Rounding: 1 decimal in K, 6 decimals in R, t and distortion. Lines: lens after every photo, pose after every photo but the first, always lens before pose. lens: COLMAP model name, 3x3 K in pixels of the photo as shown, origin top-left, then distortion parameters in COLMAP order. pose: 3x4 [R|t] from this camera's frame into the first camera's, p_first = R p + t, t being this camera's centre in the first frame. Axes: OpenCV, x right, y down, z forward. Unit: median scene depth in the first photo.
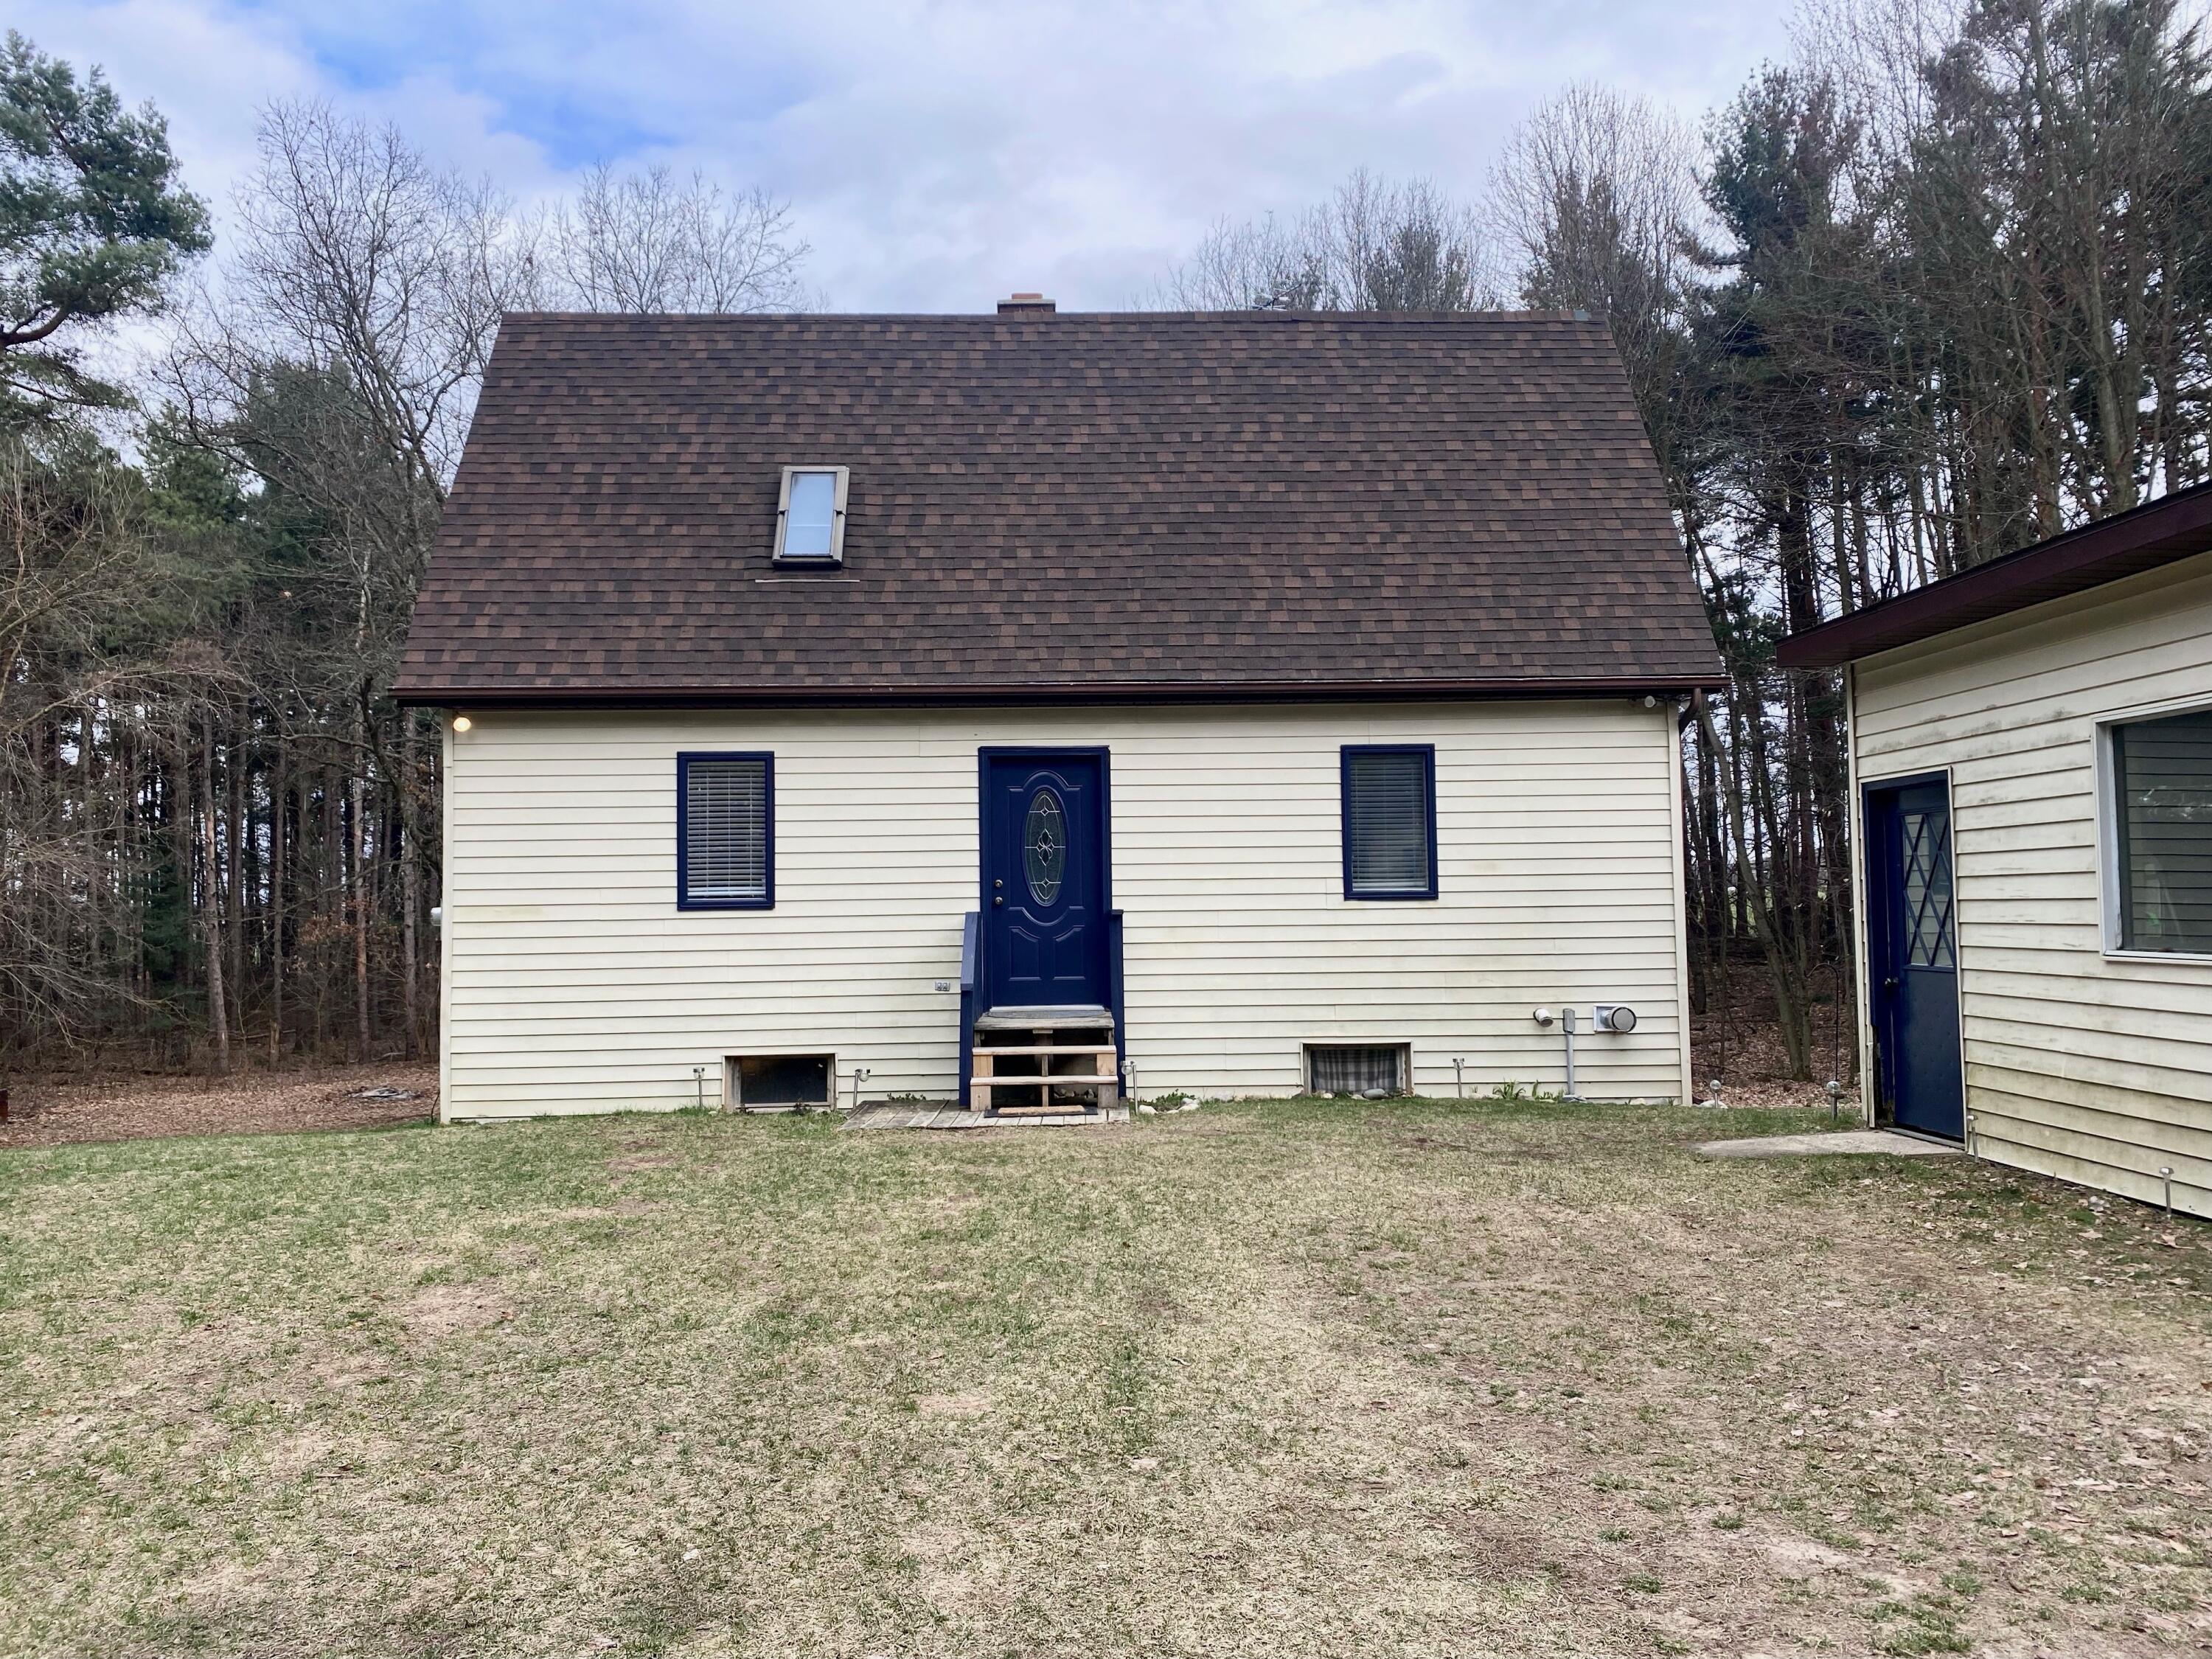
lens RADIAL K [[1688.0, 0, 1112.4], [0, 1688.0, 823.4], [0, 0, 1]] dist [-0.010134, -0.003845]
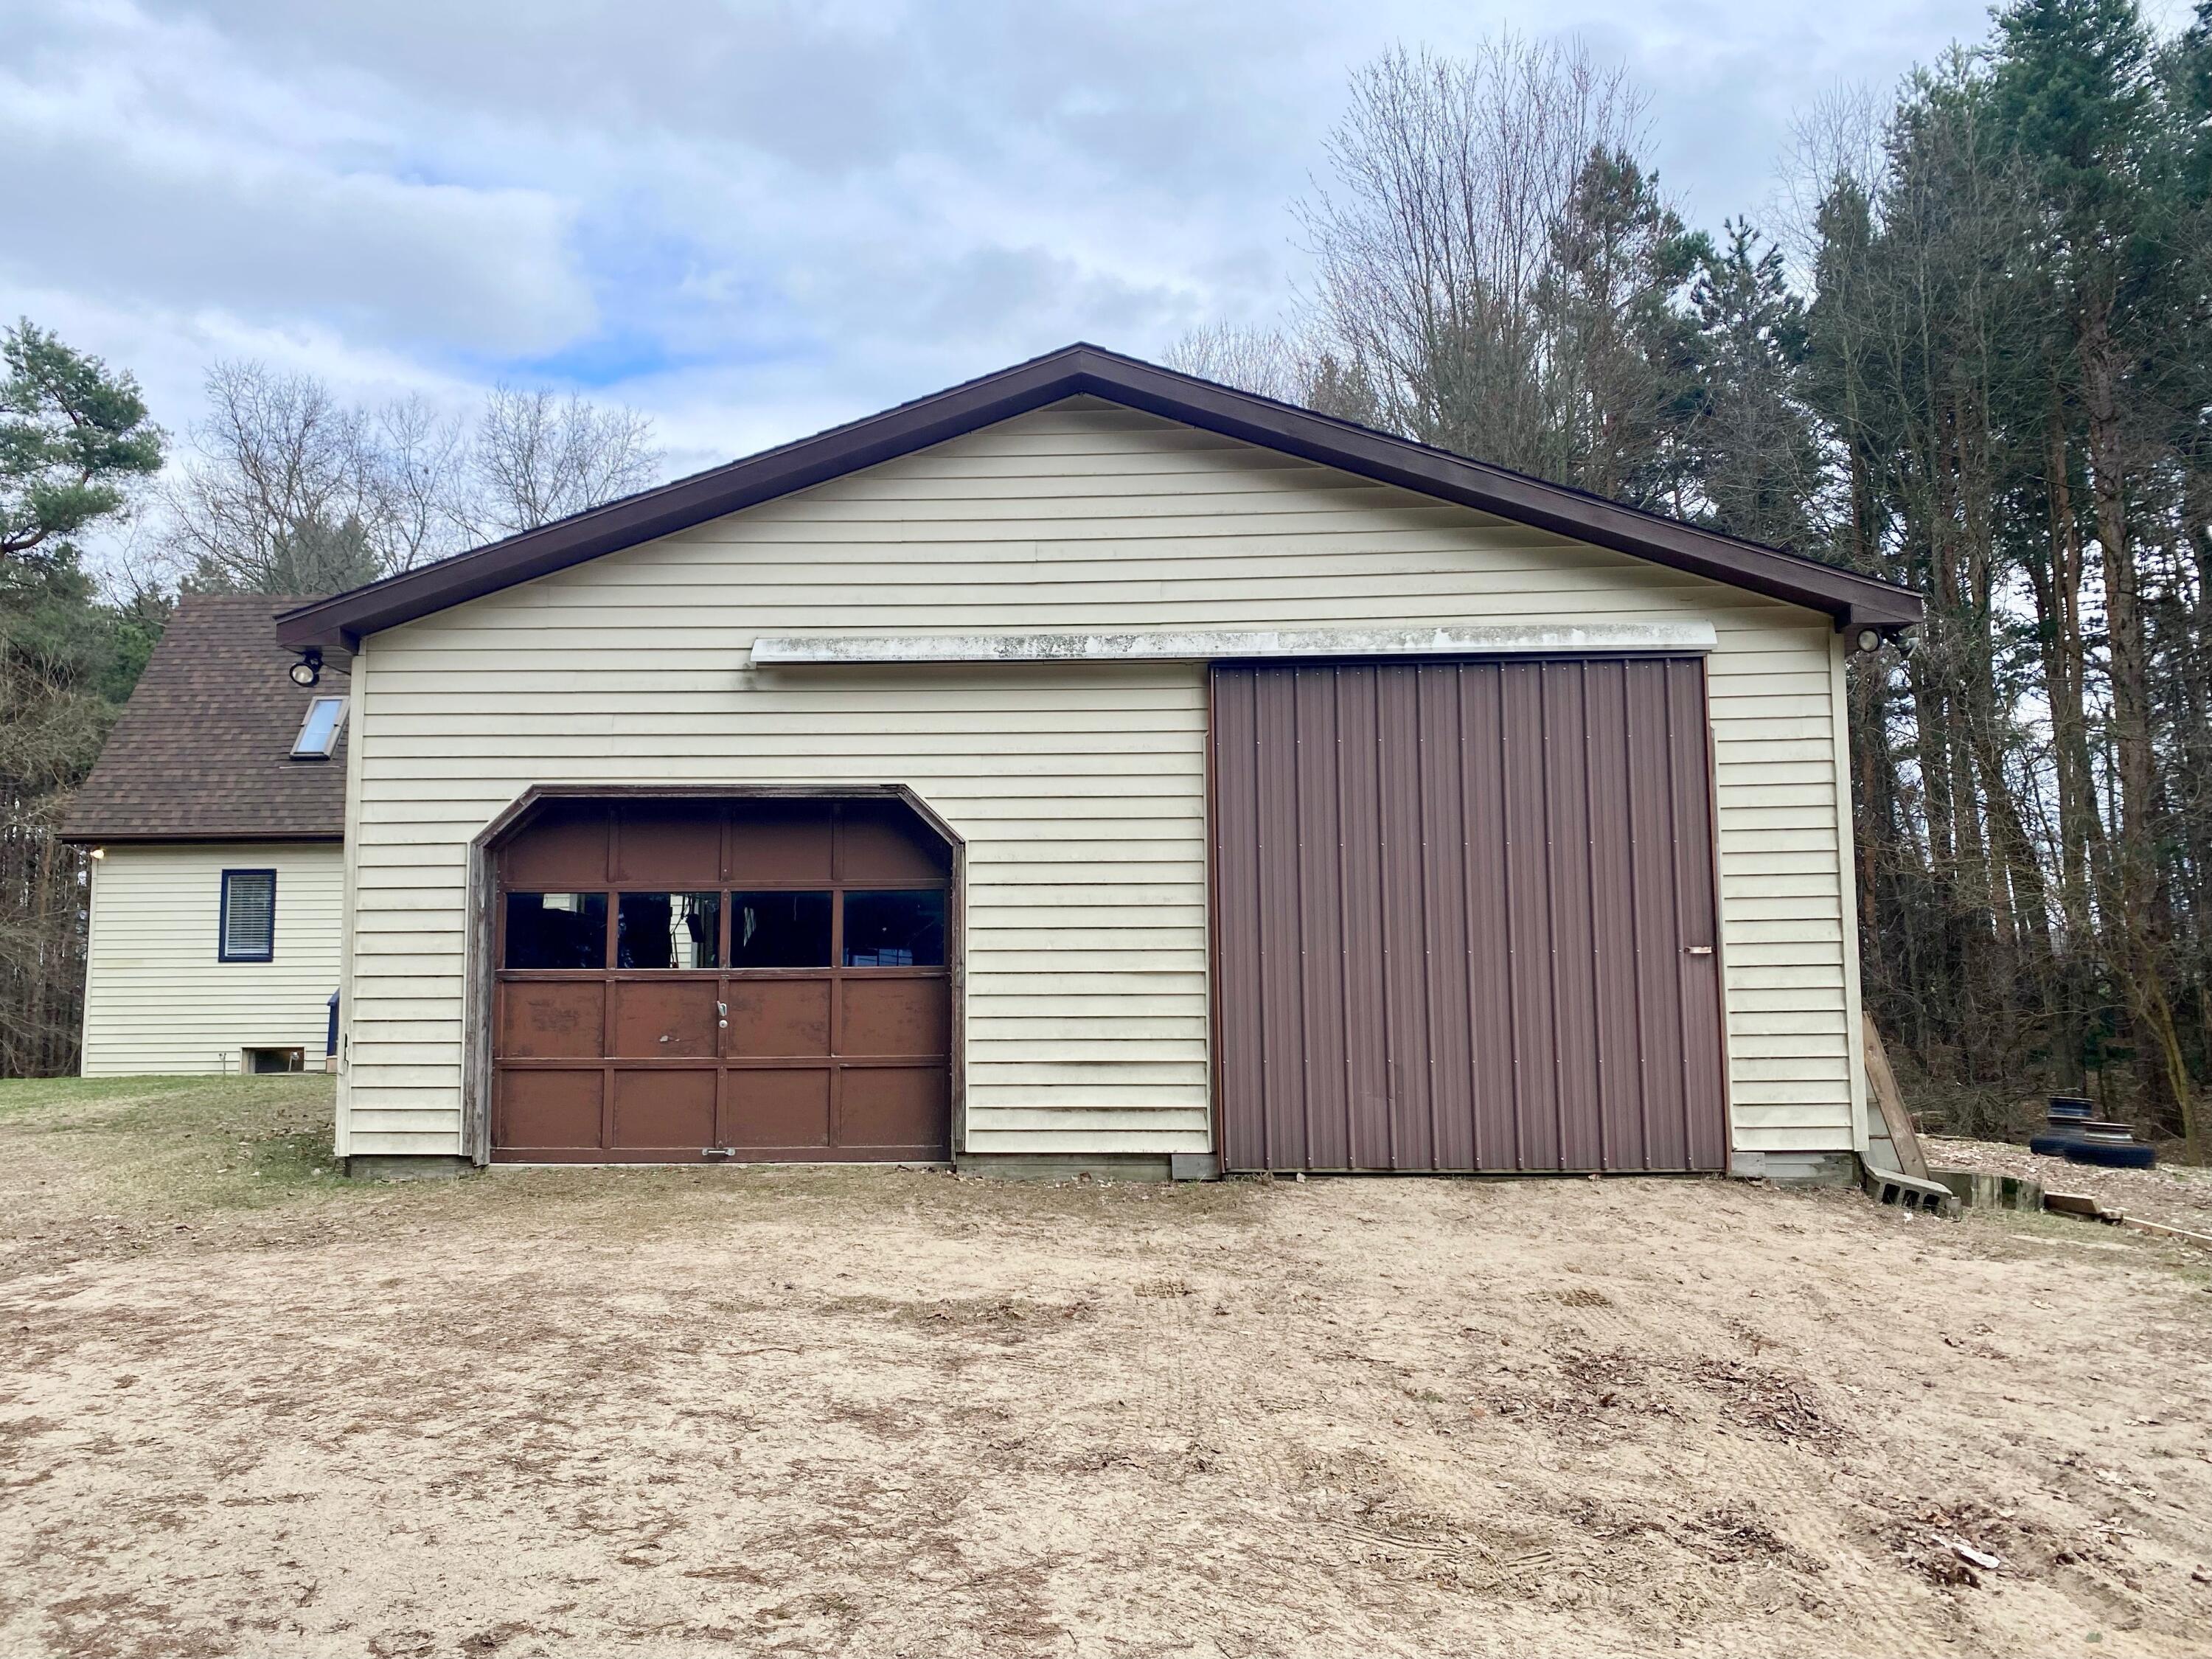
lens RADIAL K [[1688.0, 0, 1098.1], [0, 1688.0, 833.8], [0, 0, 1]] dist [-0.010134, -0.003845]
pose [[0.998130, -0.006688, -0.060764, 0.735383], [0.003396, 0.998529, -0.054119, 0.017132], [0.061036, 0.053812, 0.996684, -0.651977]]
